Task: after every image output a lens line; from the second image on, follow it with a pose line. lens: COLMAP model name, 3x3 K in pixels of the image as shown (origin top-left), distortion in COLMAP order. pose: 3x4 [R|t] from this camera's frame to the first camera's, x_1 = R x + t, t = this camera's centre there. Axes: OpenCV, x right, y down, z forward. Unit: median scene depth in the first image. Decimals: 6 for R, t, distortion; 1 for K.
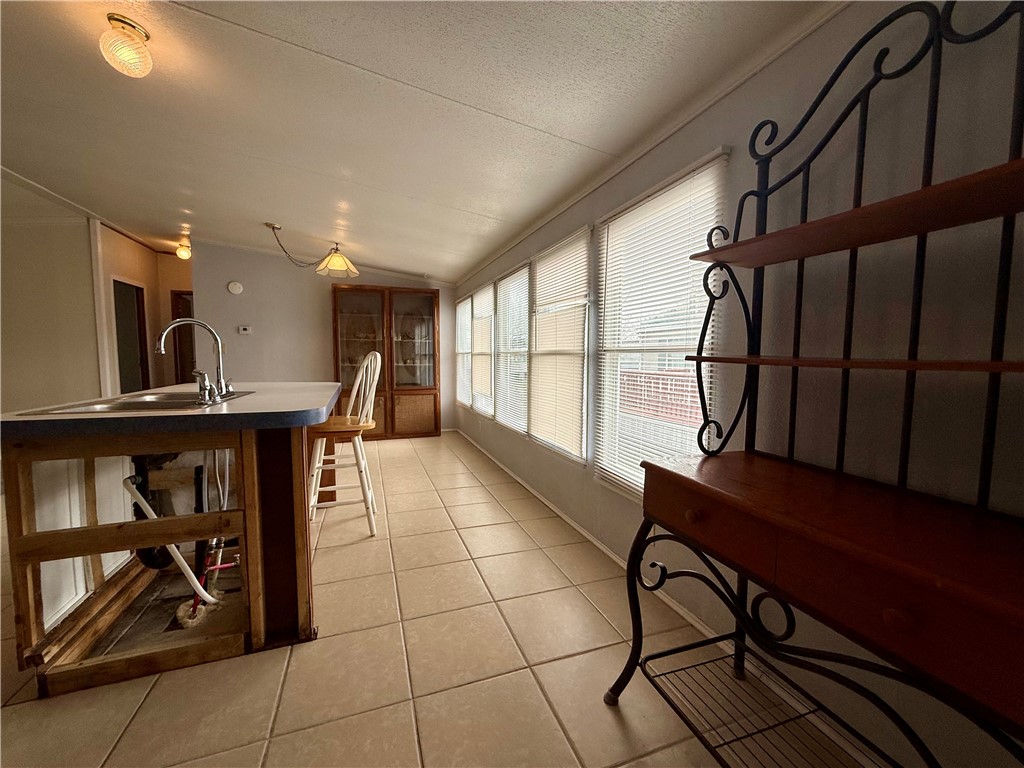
lens RADIAL K [[408.3, 0, 510.4], [0, 408.3, 384.7], [0, 0, 1]] dist [0.000682, 0.000099]
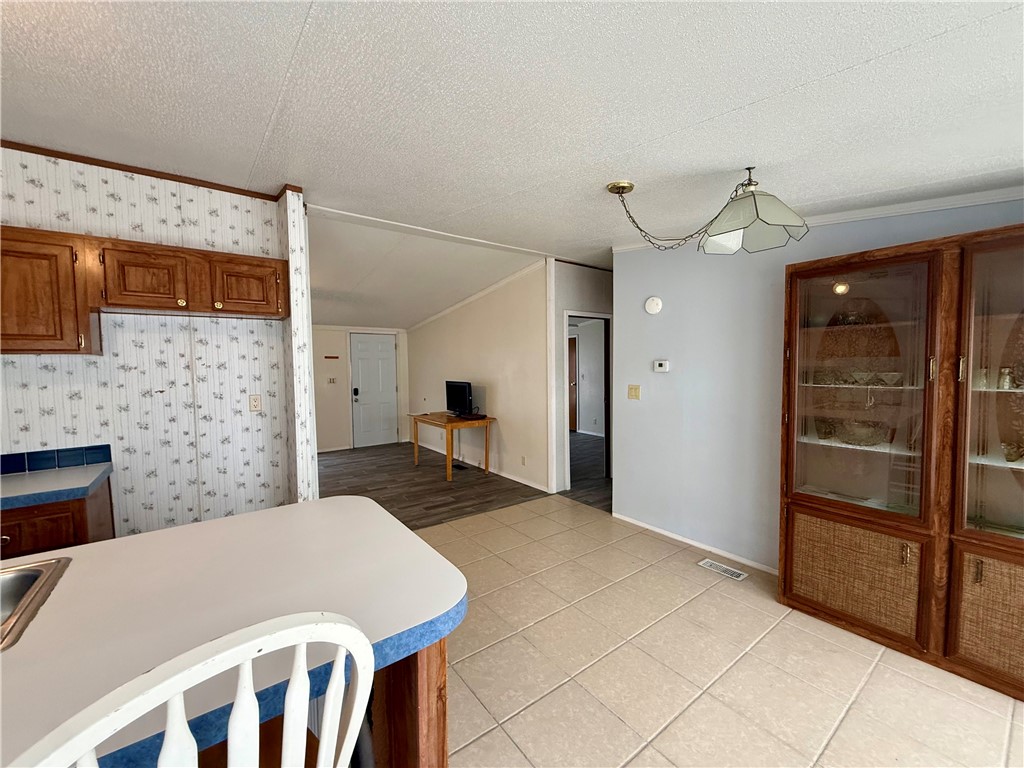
lens RADIAL K [[408.3, 0, 510.4], [0, 408.3, 384.7], [0, 0, 1]] dist [0.000682, 0.000099]
pose [[0.289817, 0.041539, -0.956180, -0.144235], [-0.056924, 0.998037, 0.026104, -0.198908], [0.955388, 0.046864, 0.291613, 1.064682]]
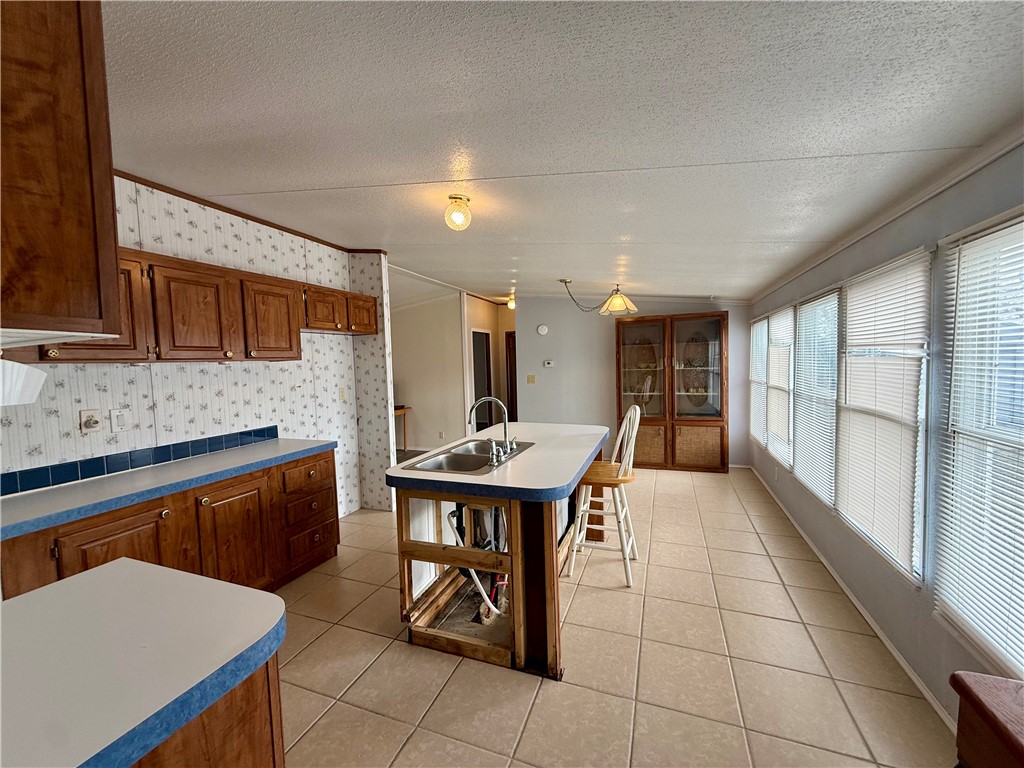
lens RADIAL K [[408.3, 0, 510.4], [0, 408.3, 384.7], [0, 0, 1]] dist [0.000682, 0.000099]
pose [[0.760578, 0.010156, -0.649167, 0.094763], [-0.014600, 0.999892, -0.001462, -0.127031], [0.649083, 0.010590, 0.760644, 0.010900]]
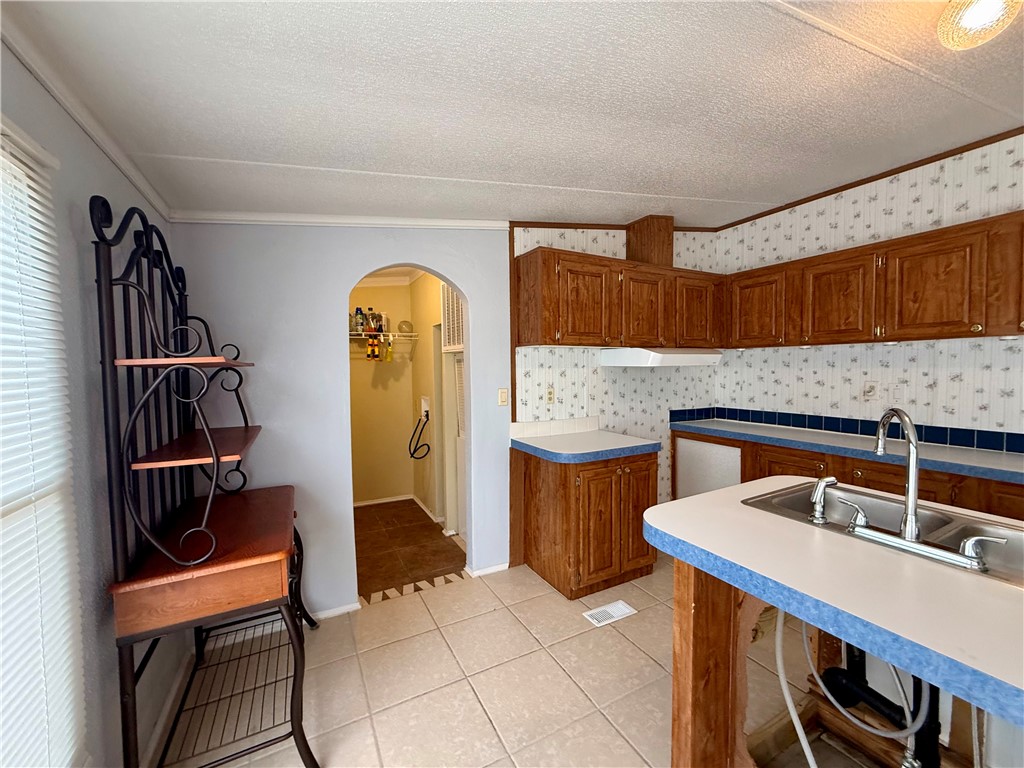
lens RADIAL K [[408.3, 0, 510.4], [0, 408.3, 384.7], [0, 0, 1]] dist [0.000682, 0.000099]
pose [[-0.989879, 0.014521, -0.141168, -0.051592], [-0.001862, 0.993337, 0.115234, -0.172906], [0.141901, 0.114330, -0.983256, 0.977317]]
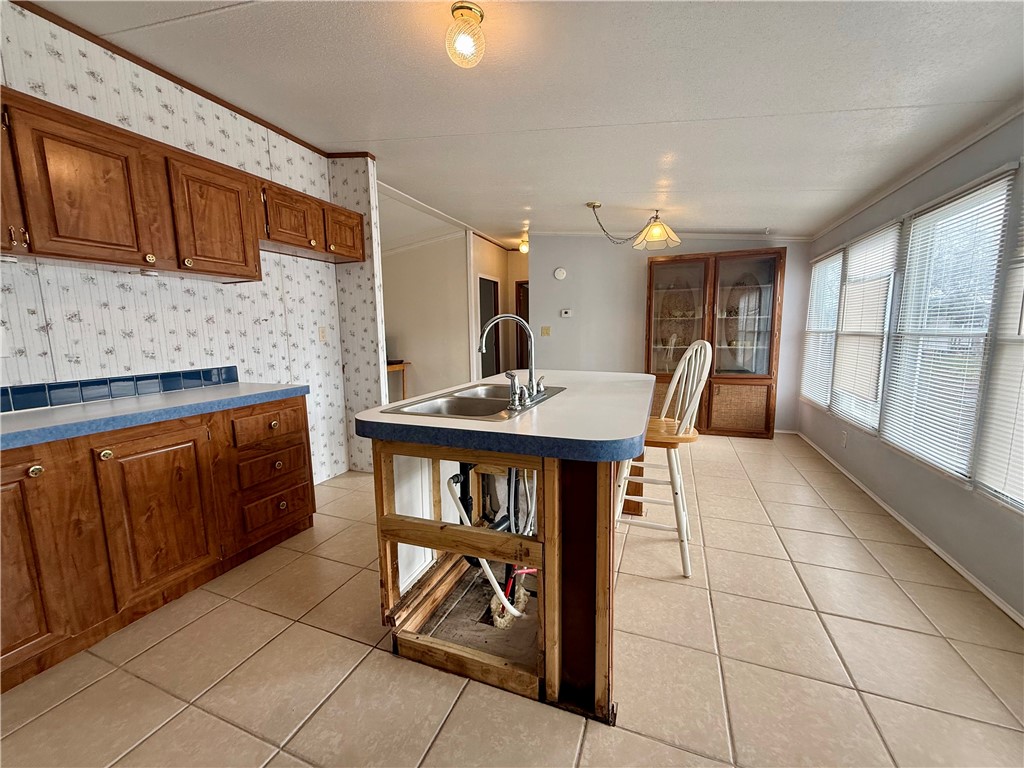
lens RADIAL K [[408.3, 0, 510.4], [0, 408.3, 384.7], [0, 0, 1]] dist [0.000682, 0.000099]
pose [[0.753610, 0.072296, -0.653334, -0.098170], [-0.030305, 0.996698, 0.075337, -0.044973], [0.656623, -0.036975, 0.753312, 0.184659]]
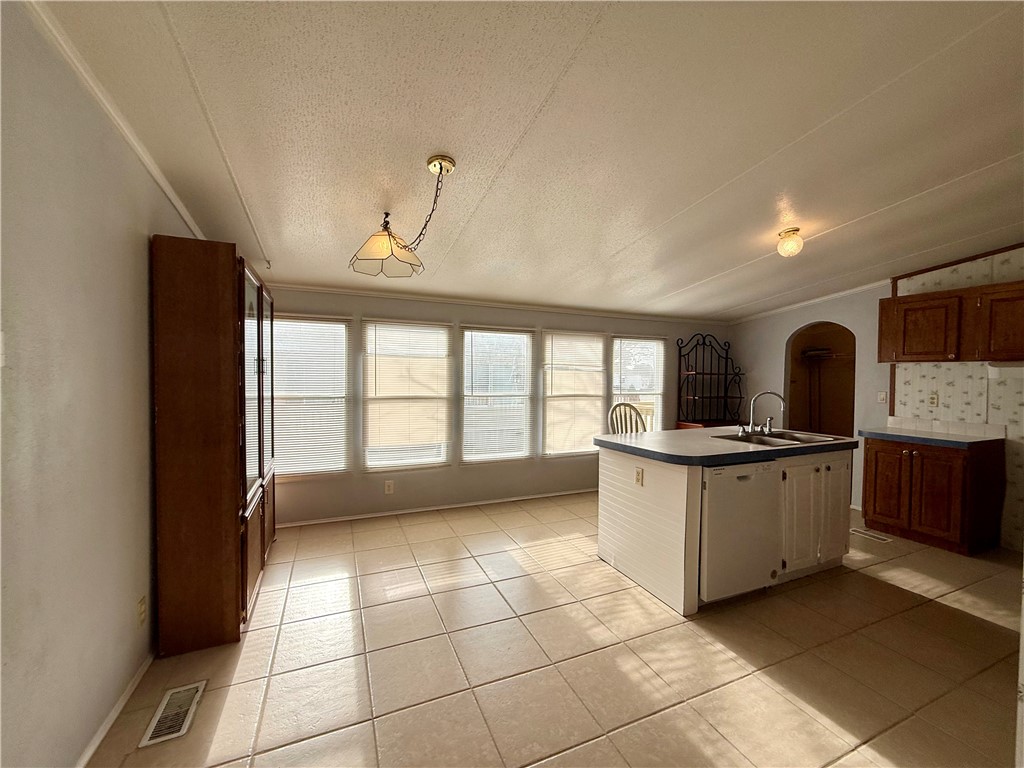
lens RADIAL K [[407.9, 0, 512.0], [0, 407.9, 384.0], [0, 0, 1]] dist [-0.002040, -0.000112]
pose [[-0.064172, -0.025653, 0.997609, -1.613261], [0.059521, 0.997791, 0.029486, -0.200123], [-0.996162, 0.061271, -0.062503, 1.433770]]
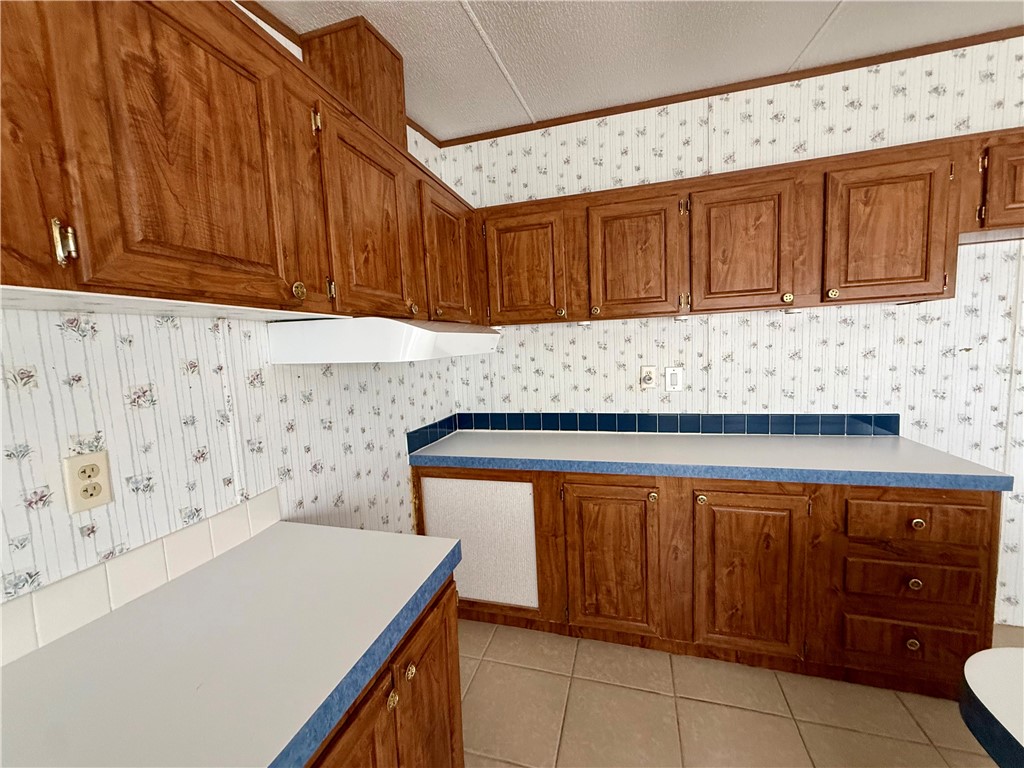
lens RADIAL K [[408.3, 0, 510.4], [0, 408.3, 384.7], [0, 0, 1]] dist [0.000682, 0.000099]
pose [[-0.584977, 0.103883, -0.804369, -0.257592], [-0.015910, 0.990103, 0.139440, -0.138306], [0.810894, 0.094366, -0.577535, 0.347787]]
